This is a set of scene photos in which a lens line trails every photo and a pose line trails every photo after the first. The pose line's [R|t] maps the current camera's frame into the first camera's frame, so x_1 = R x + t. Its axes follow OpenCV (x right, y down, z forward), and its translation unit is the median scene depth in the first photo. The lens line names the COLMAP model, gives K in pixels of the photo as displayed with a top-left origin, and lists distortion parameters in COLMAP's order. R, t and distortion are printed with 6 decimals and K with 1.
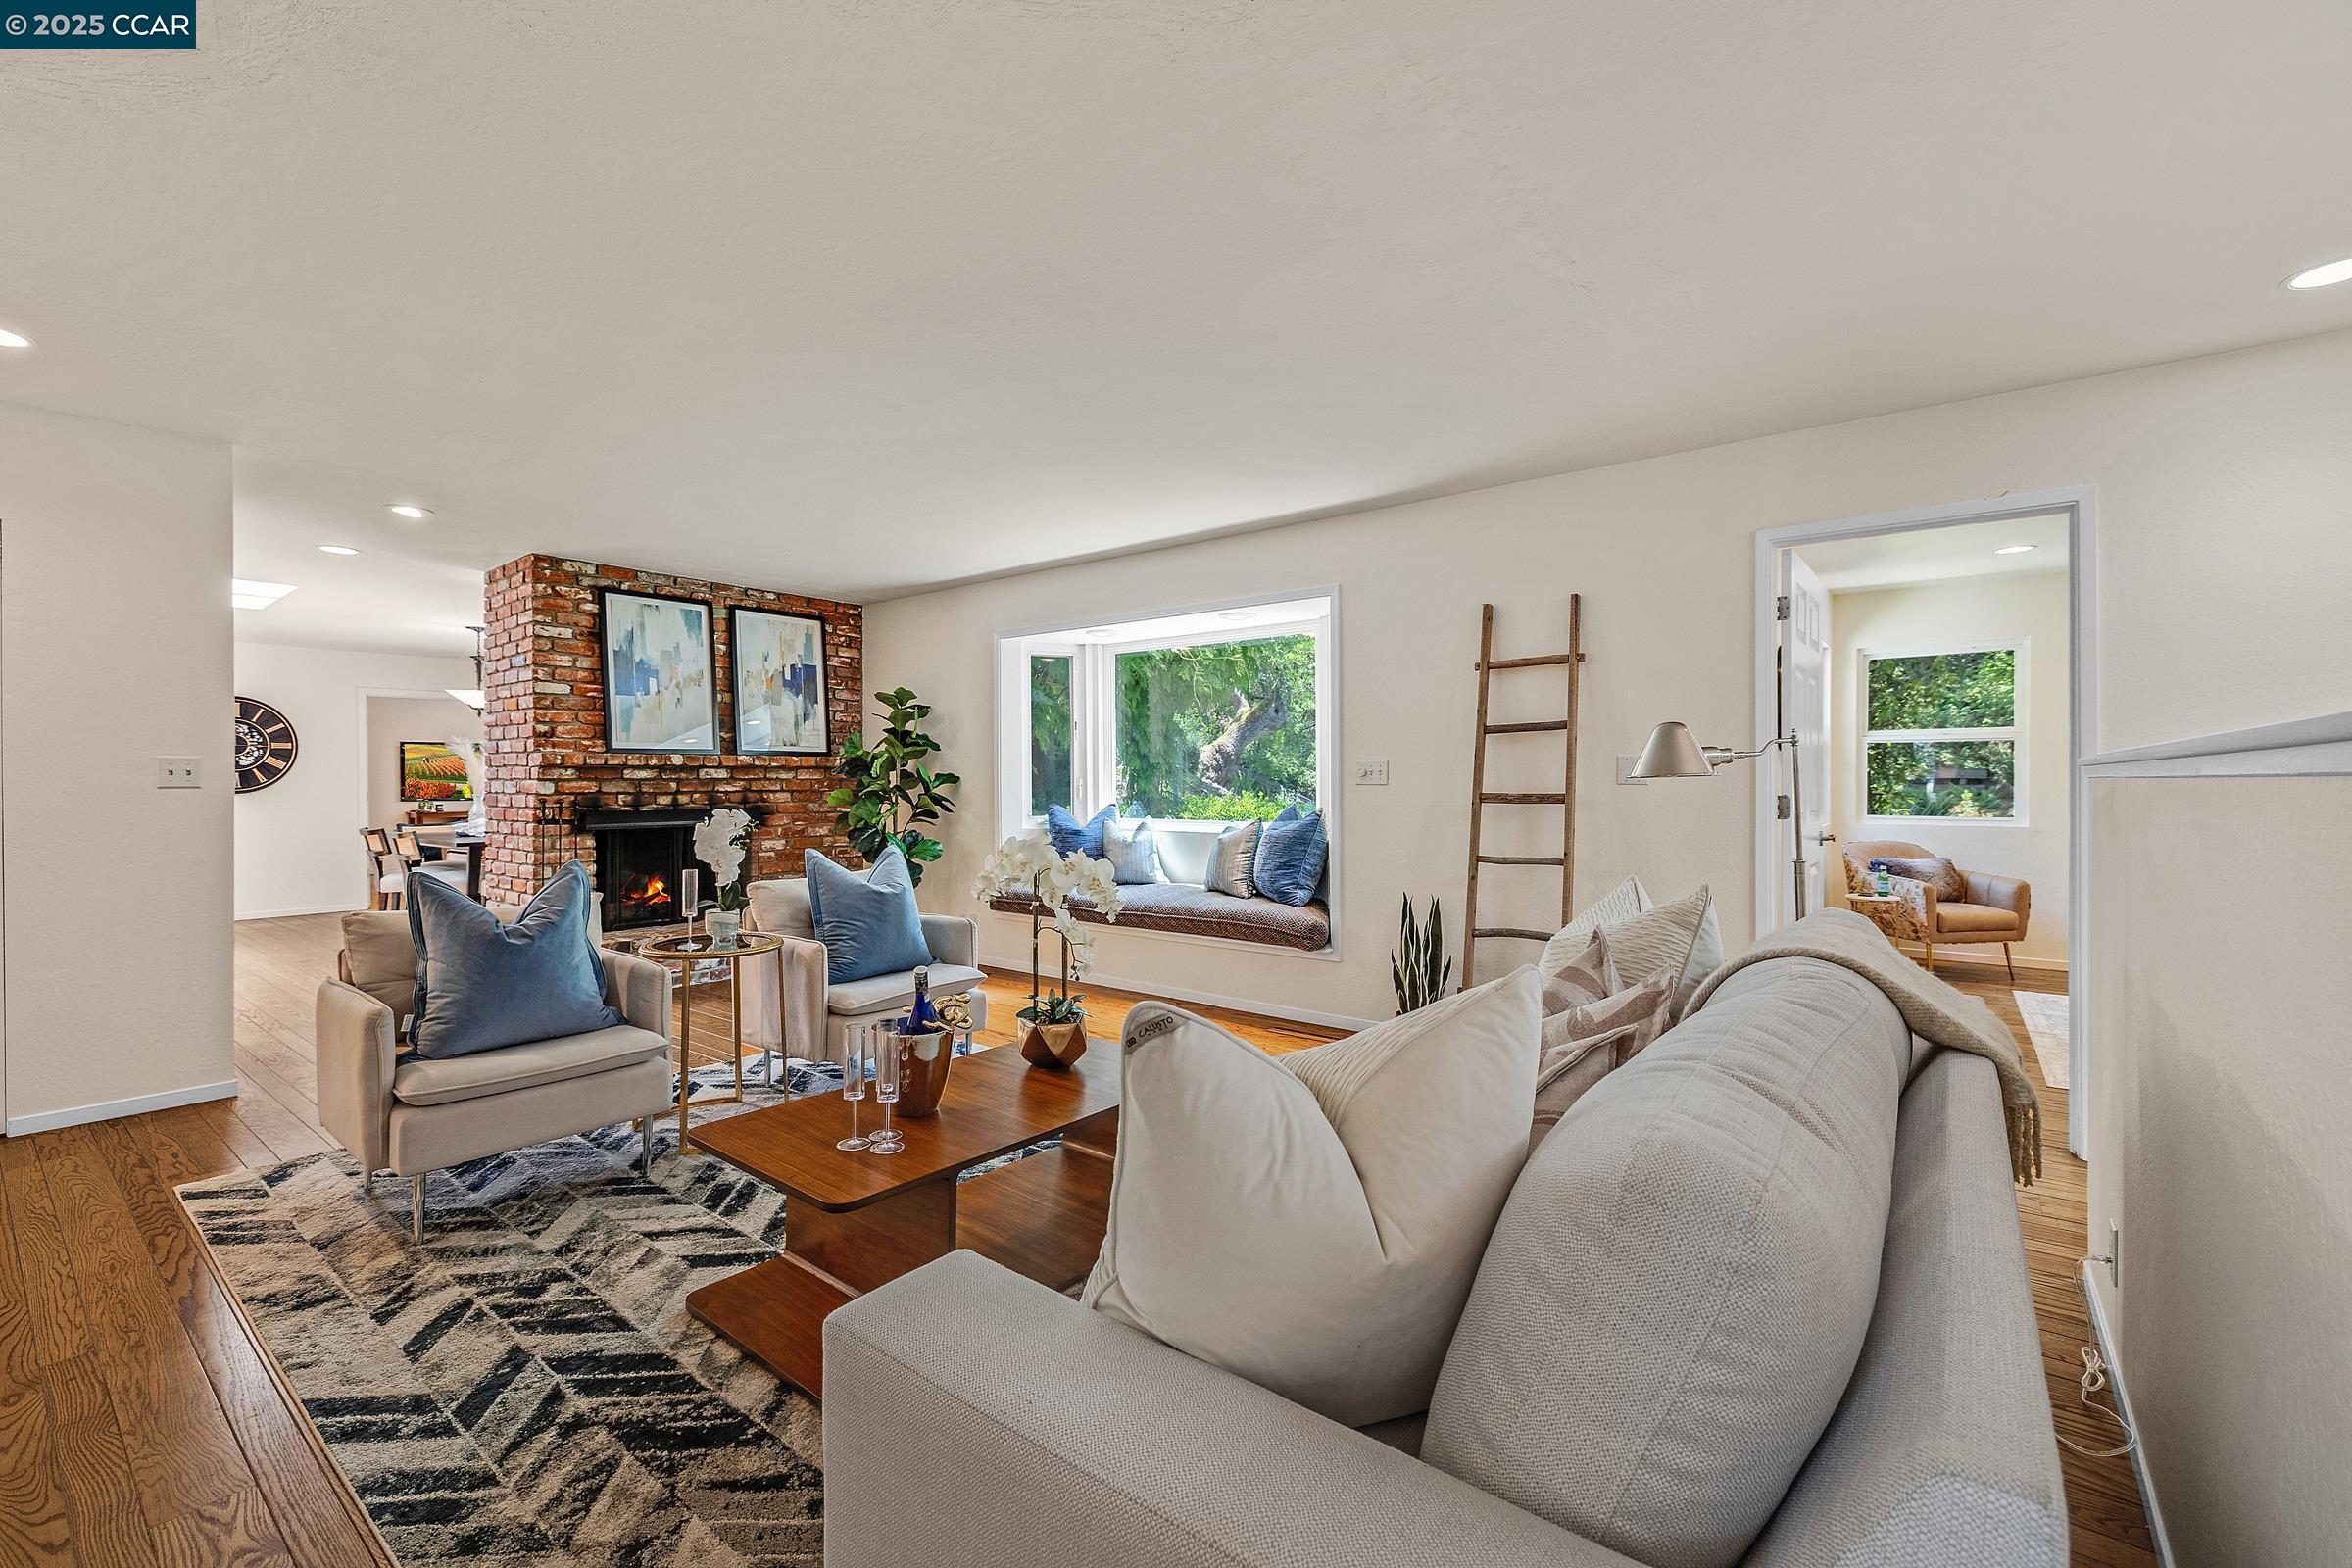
lens RADIAL K [[980.3, 0, 1168.4], [0, 980.3, 789.8], [0, 0, 1]] dist [-0.003945, 0.001620]
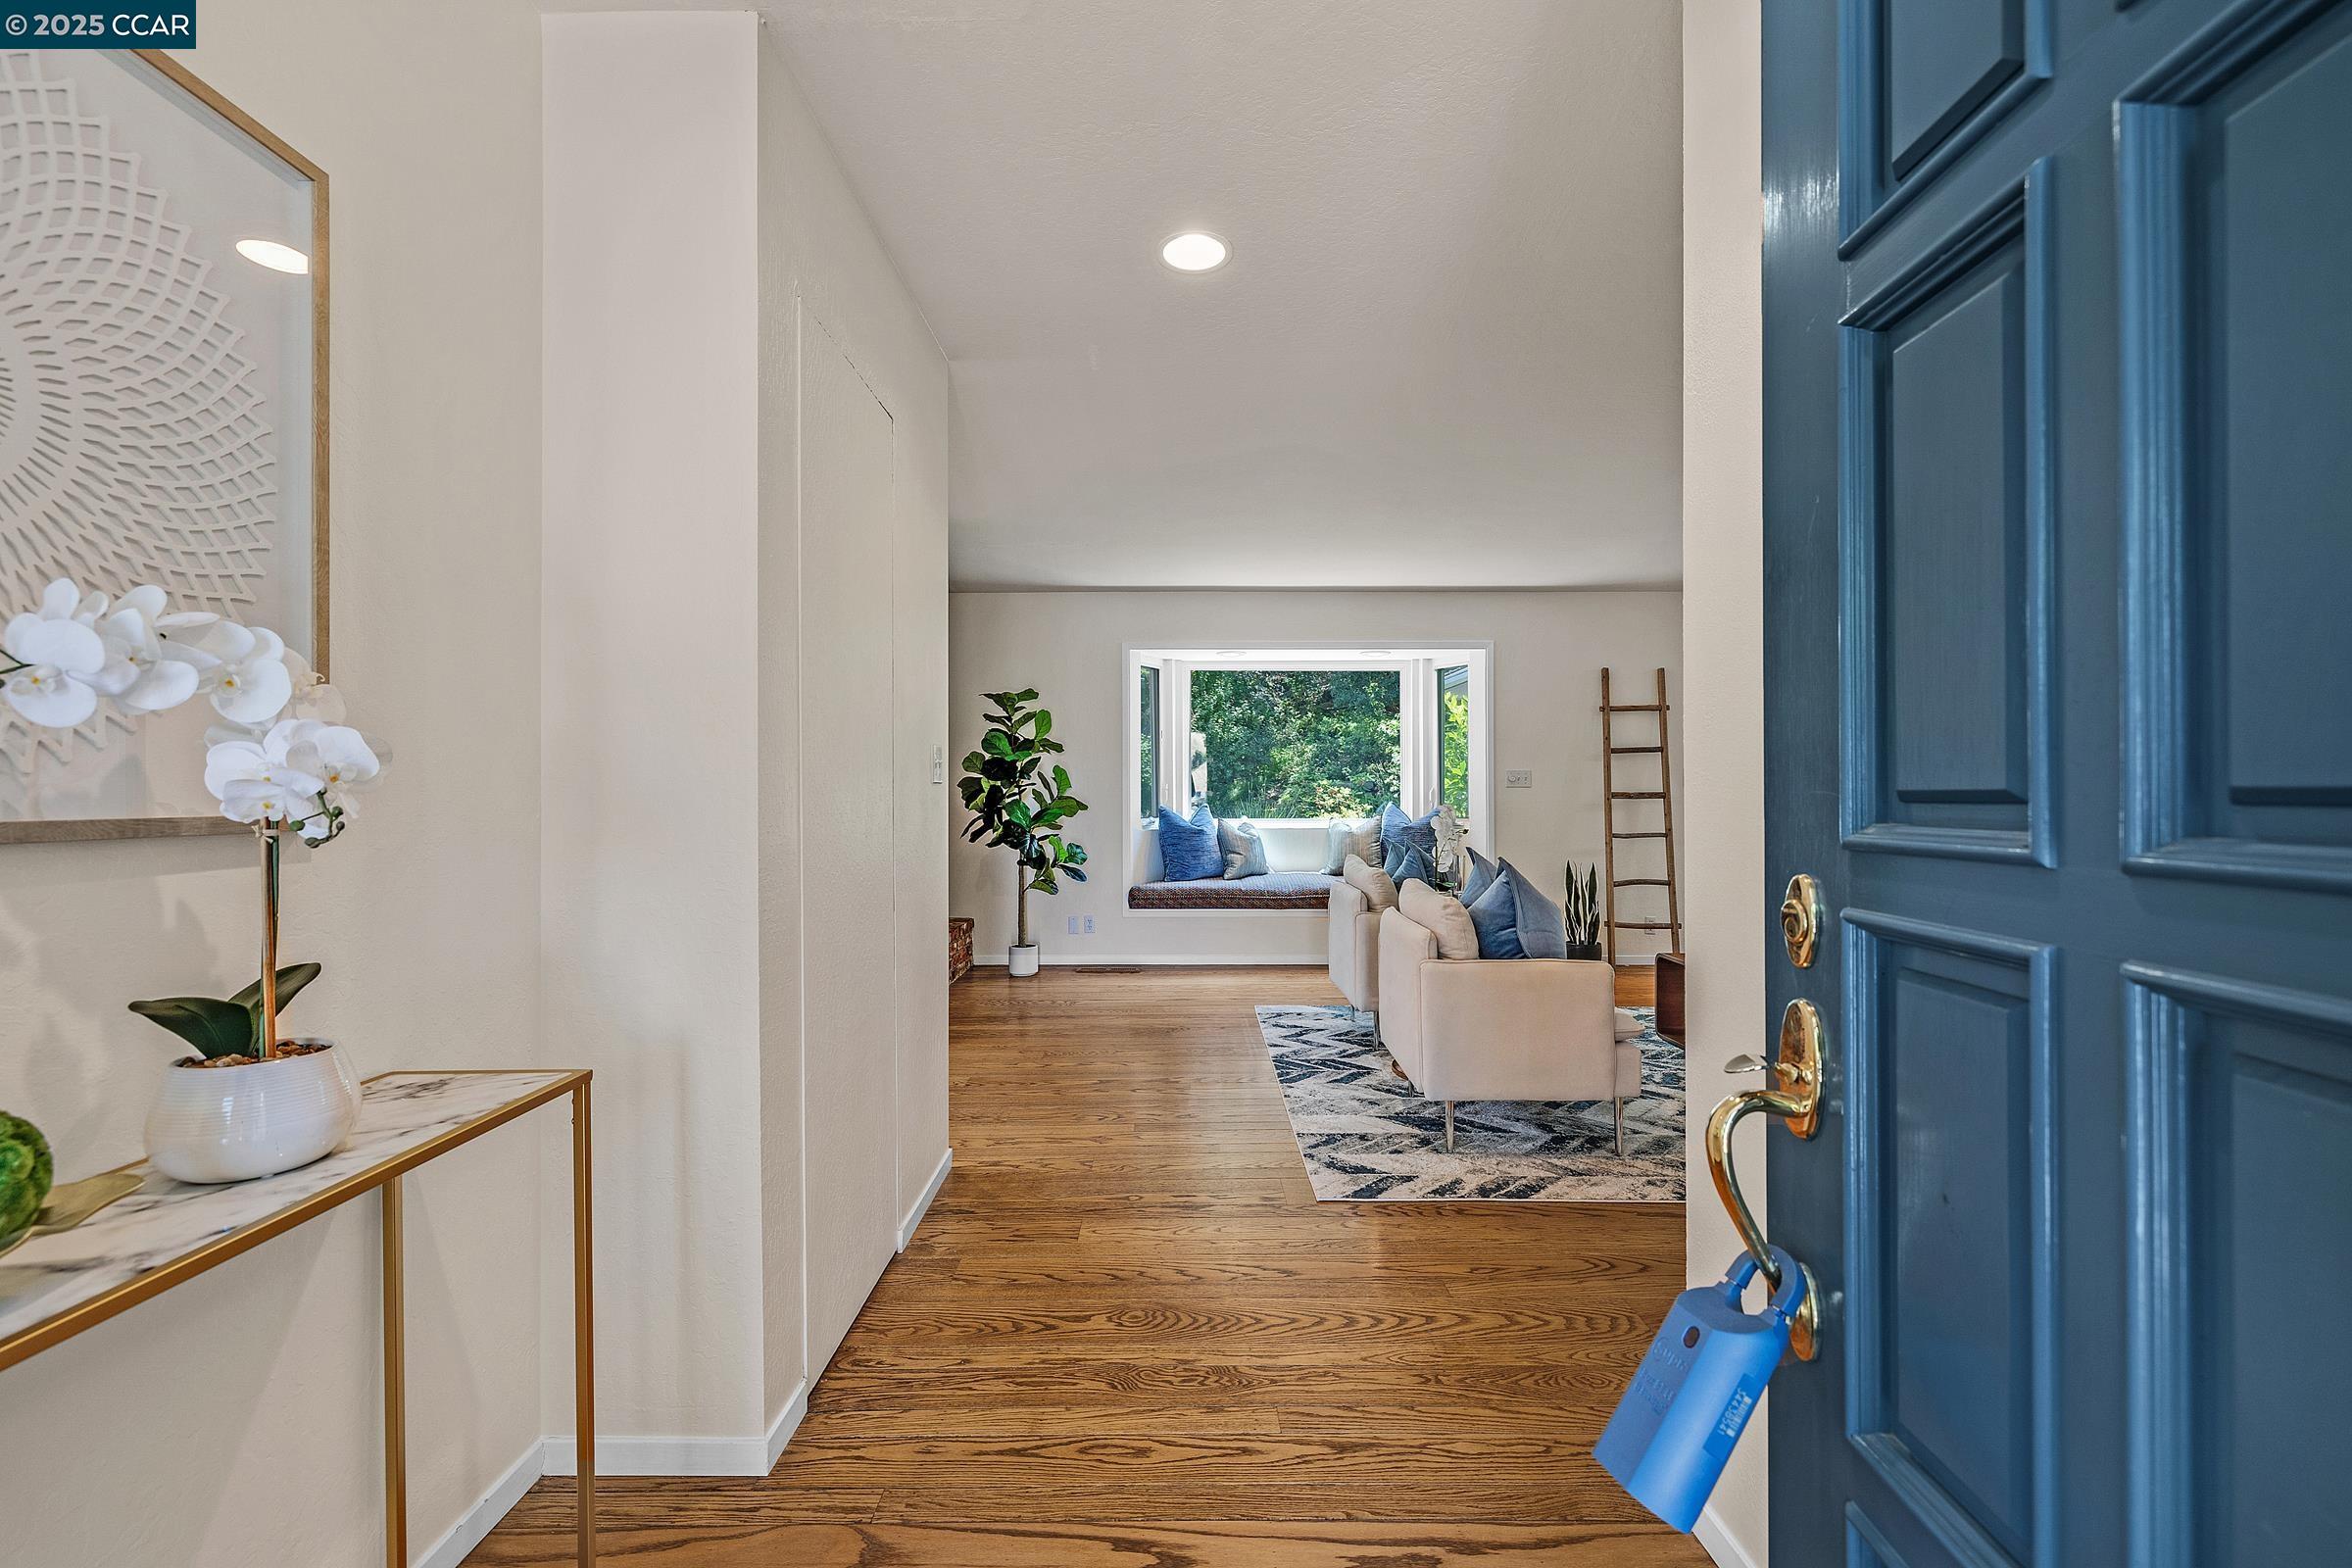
lens RADIAL K [[980.3, 0, 1174.4], [0, 980.3, 791.1], [0, 0, 1]] dist [-0.003945, 0.001620]
pose [[0.786985, 0.001506, 0.616971, -1.850521], [0.007349, 0.999903, -0.011814, 0.023114], [-0.616929, 0.013832, 0.786898, 0.360148]]
